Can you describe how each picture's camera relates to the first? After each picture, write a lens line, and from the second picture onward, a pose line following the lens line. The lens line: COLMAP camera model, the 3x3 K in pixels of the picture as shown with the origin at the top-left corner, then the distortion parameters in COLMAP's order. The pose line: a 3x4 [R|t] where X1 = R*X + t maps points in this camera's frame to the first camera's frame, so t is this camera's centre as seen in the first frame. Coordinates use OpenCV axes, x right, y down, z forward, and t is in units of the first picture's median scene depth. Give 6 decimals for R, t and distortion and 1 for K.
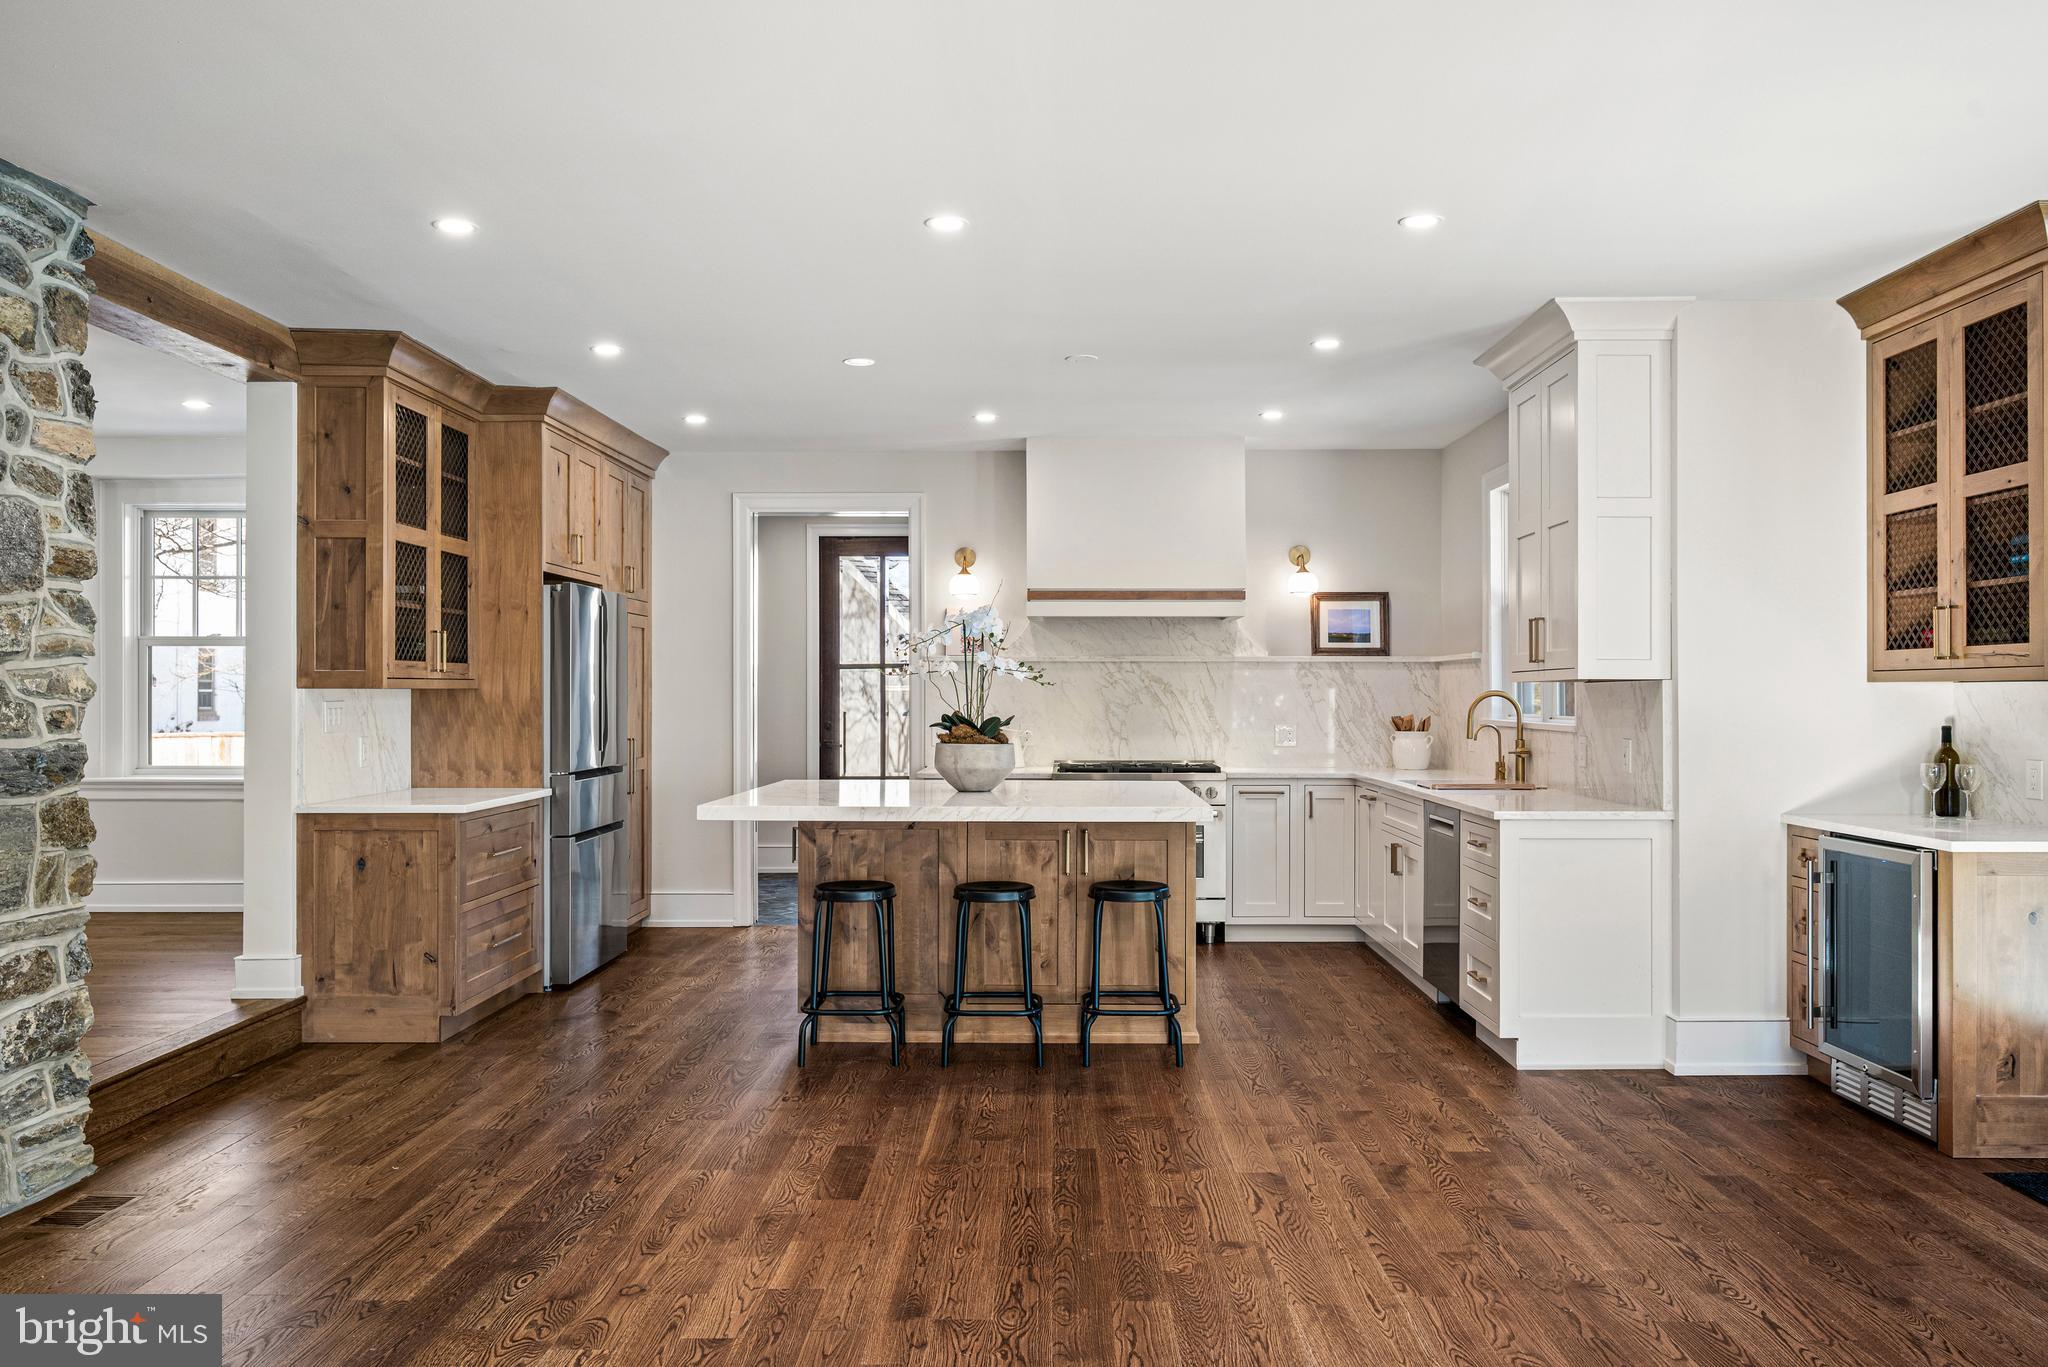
lens RADIAL K [[1480.5, 0, 1032.2], [0, 1480.5, 683.8], [0, 0, 1]] dist [0.007152, 0.004794]
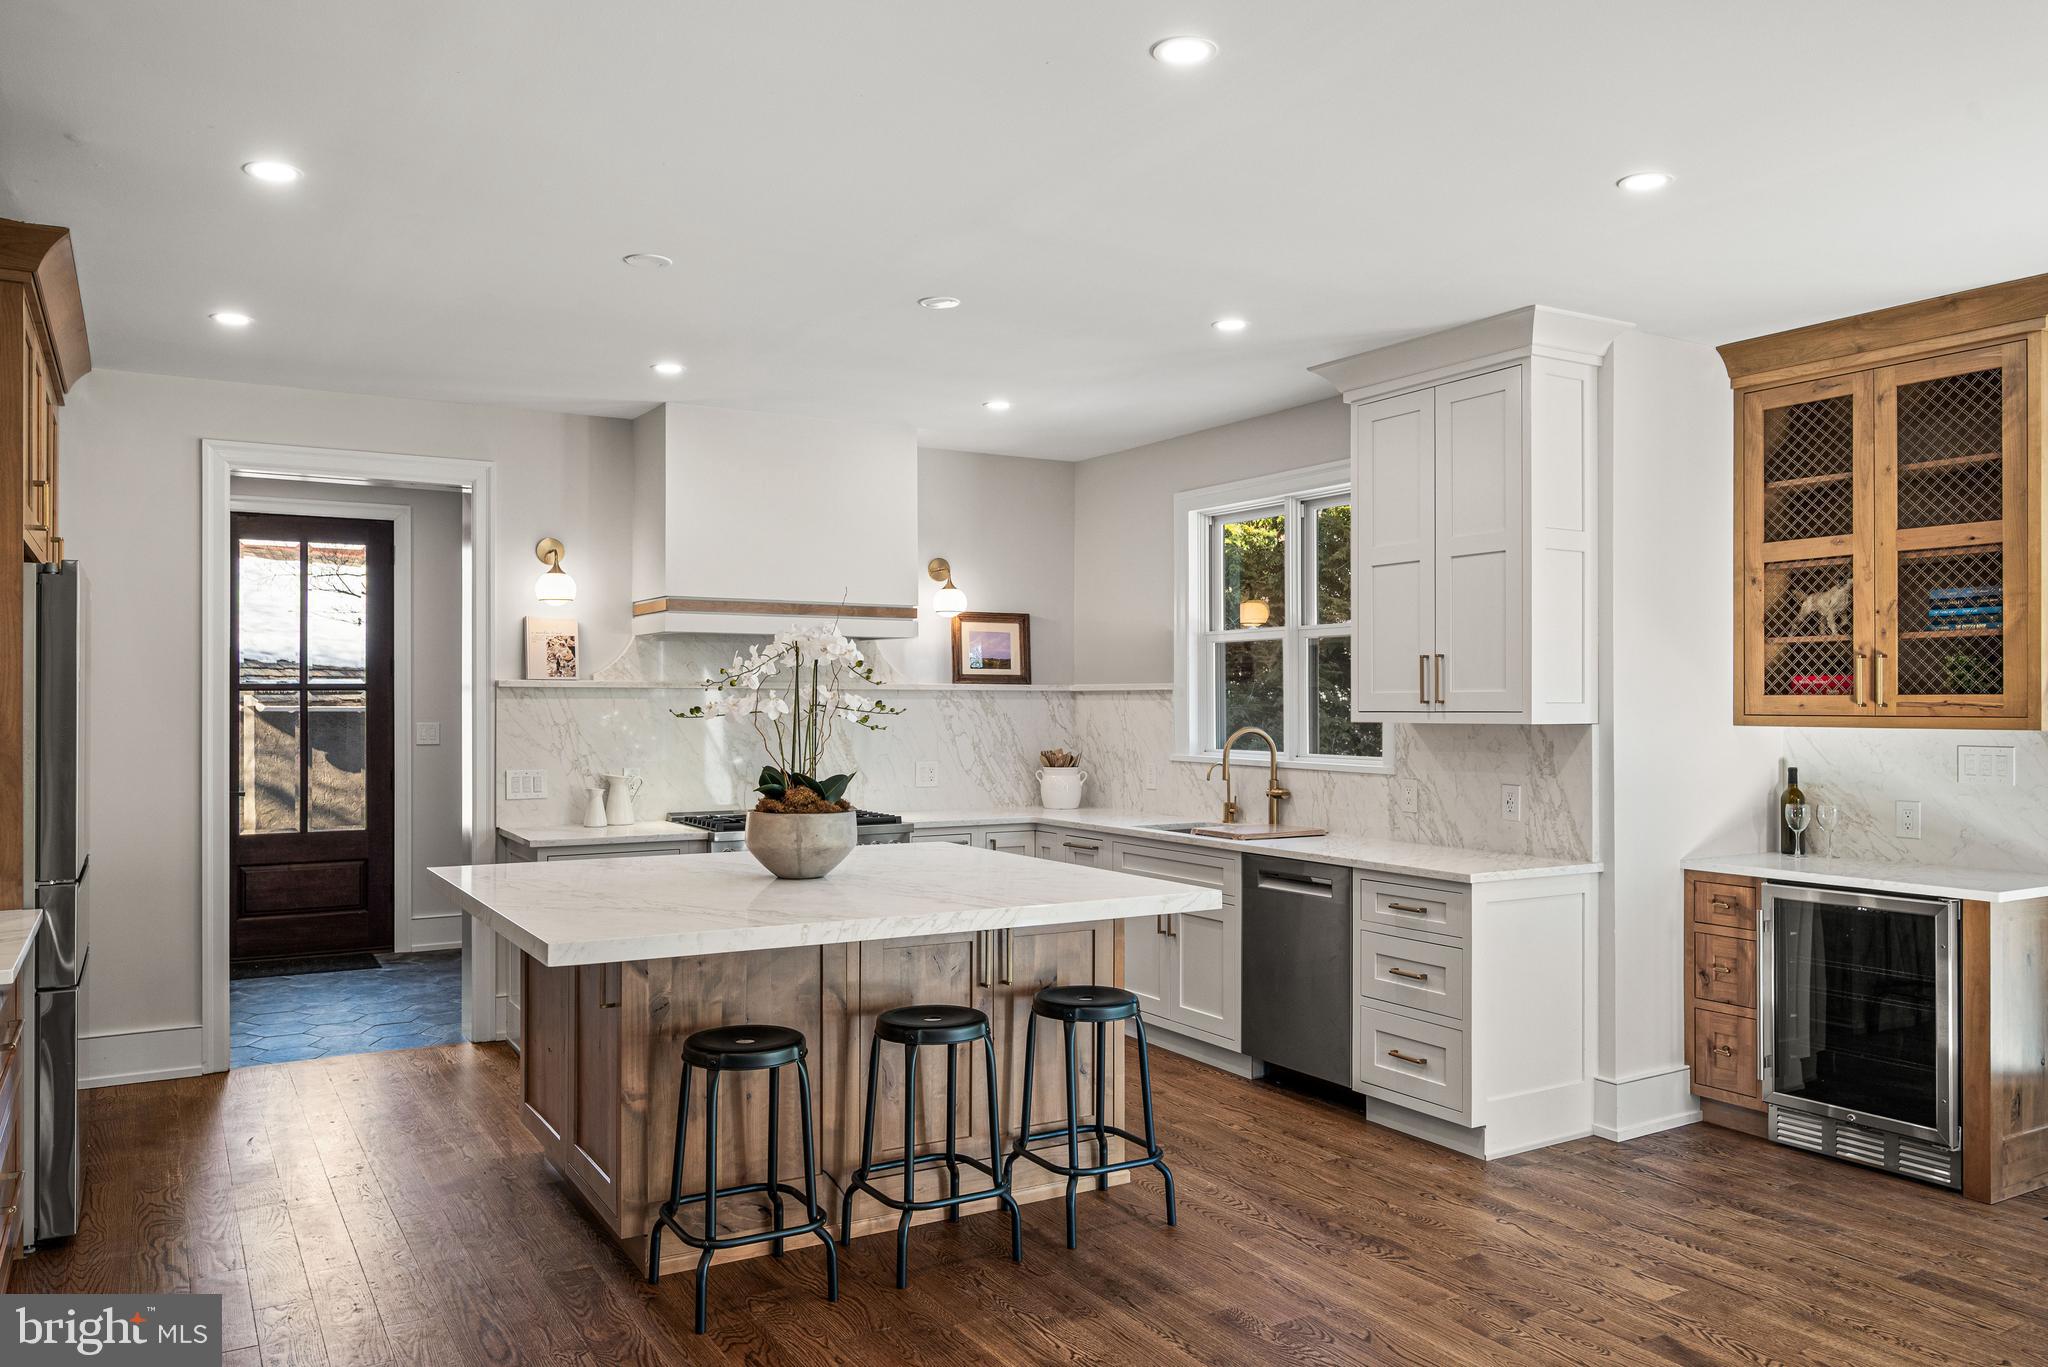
lens RADIAL K [[1444.9, 0, 1023.0], [0, 1444.9, 701.5], [0, 0, 1]] dist [-0.001801, 0.003626]
pose [[0.860749, 0.001188, 0.509028, -0.357199], [-0.004022, 0.999982, 0.004467, -0.020078], [-0.509014, -0.005892, 0.860738, 0.390310]]
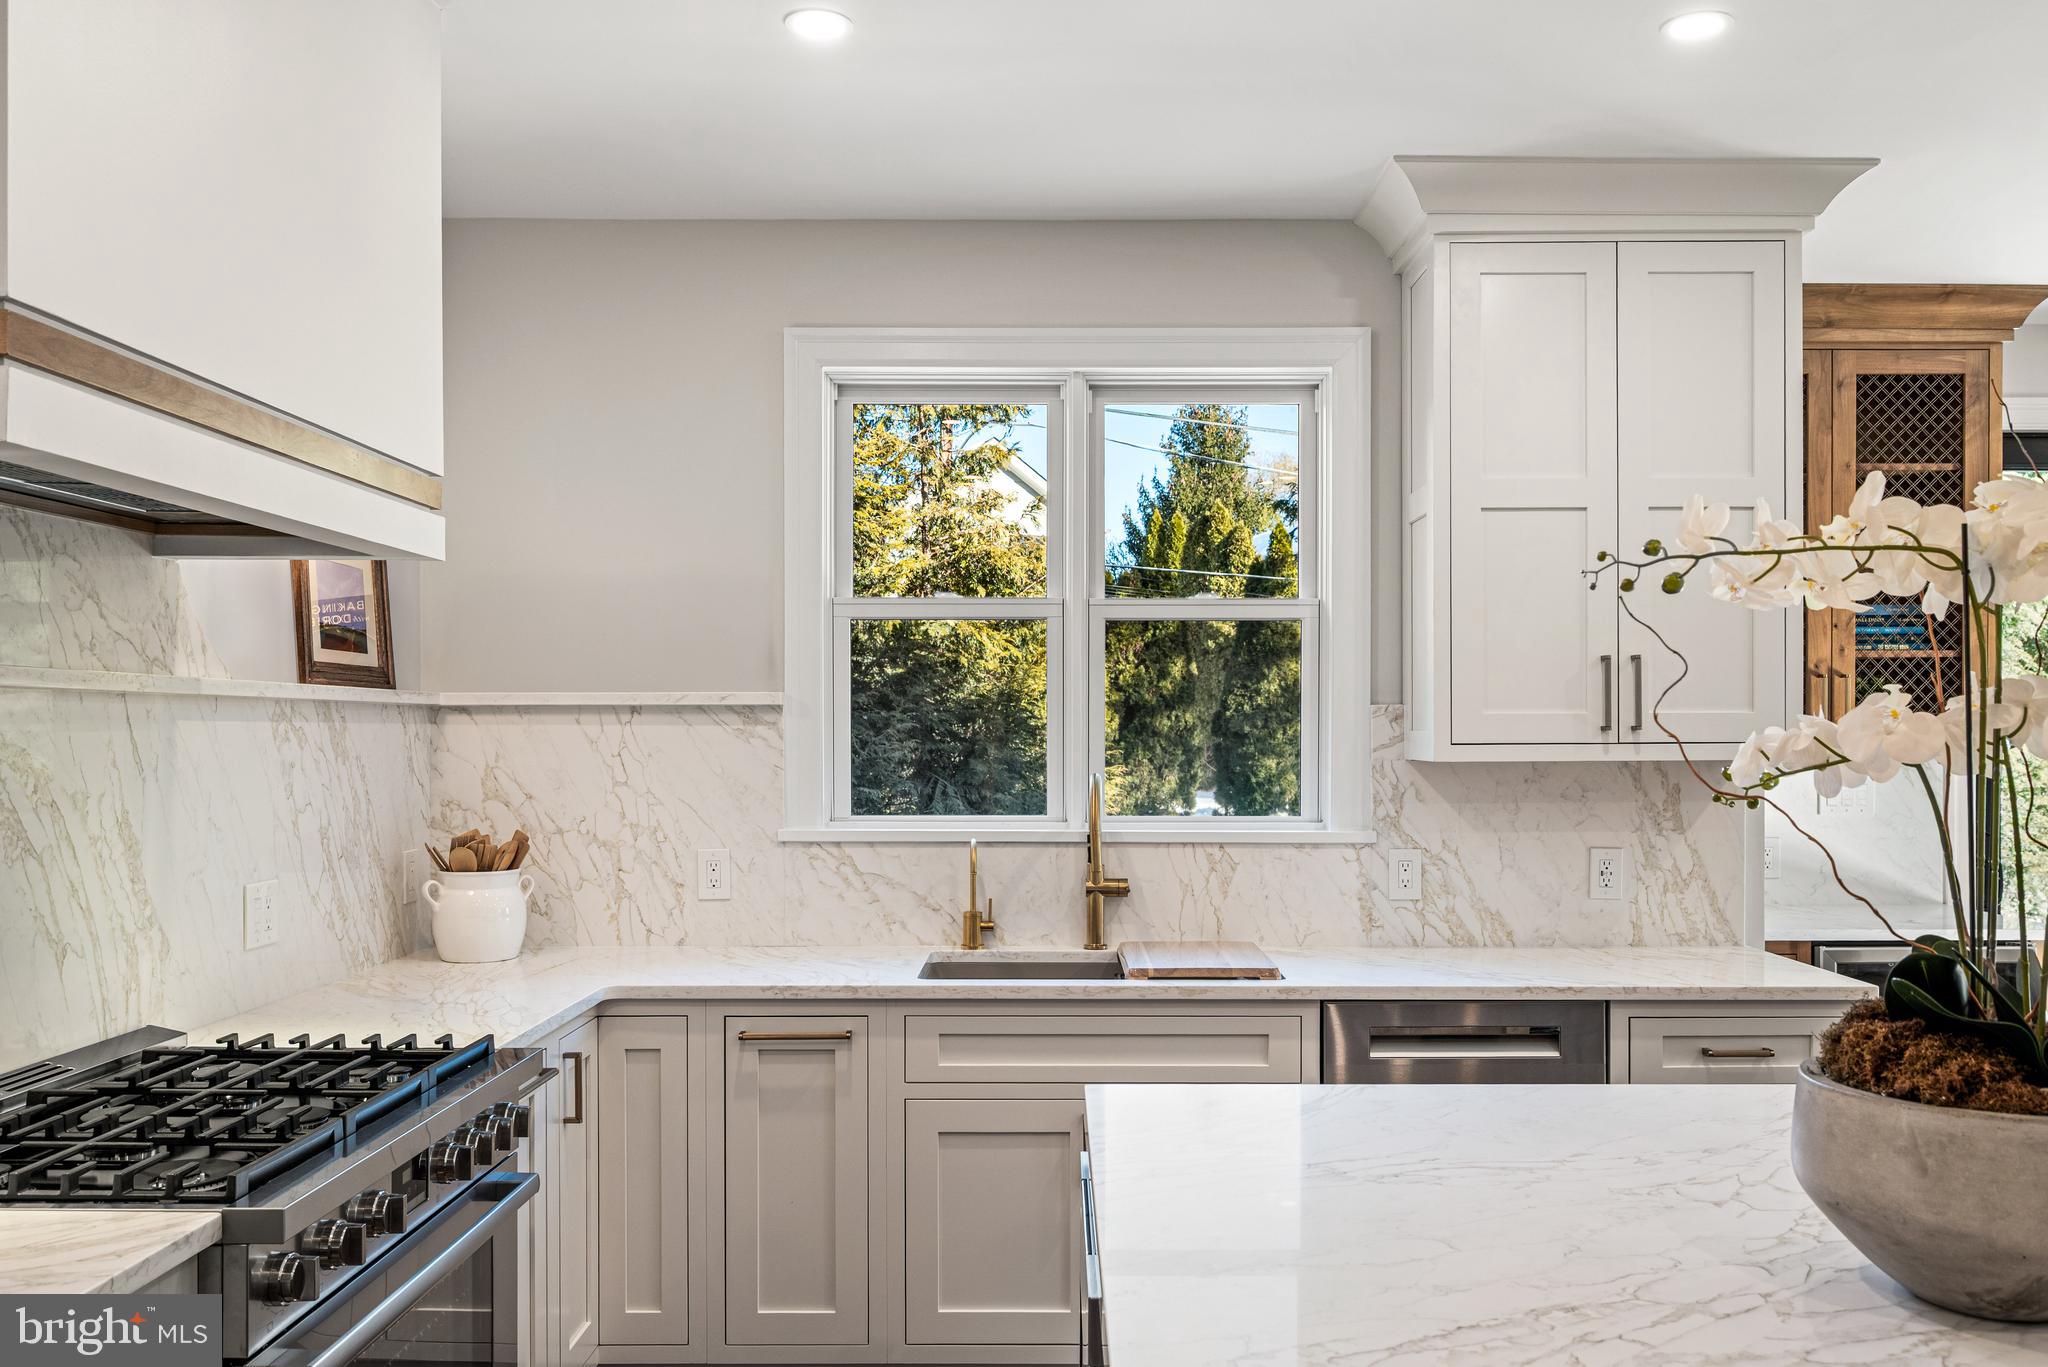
lens RADIAL K [[1621.8, 0, 1039.9], [0, 1621.8, 733.8], [0, 0, 1]] dist [-0.001047, 0.008698]
pose [[0.006436, -0.003677, 0.999973, -0.336434], [-0.005732, 0.999977, 0.003714, -0.015229], [-0.999963, -0.005755, 0.006415, 1.356320]]
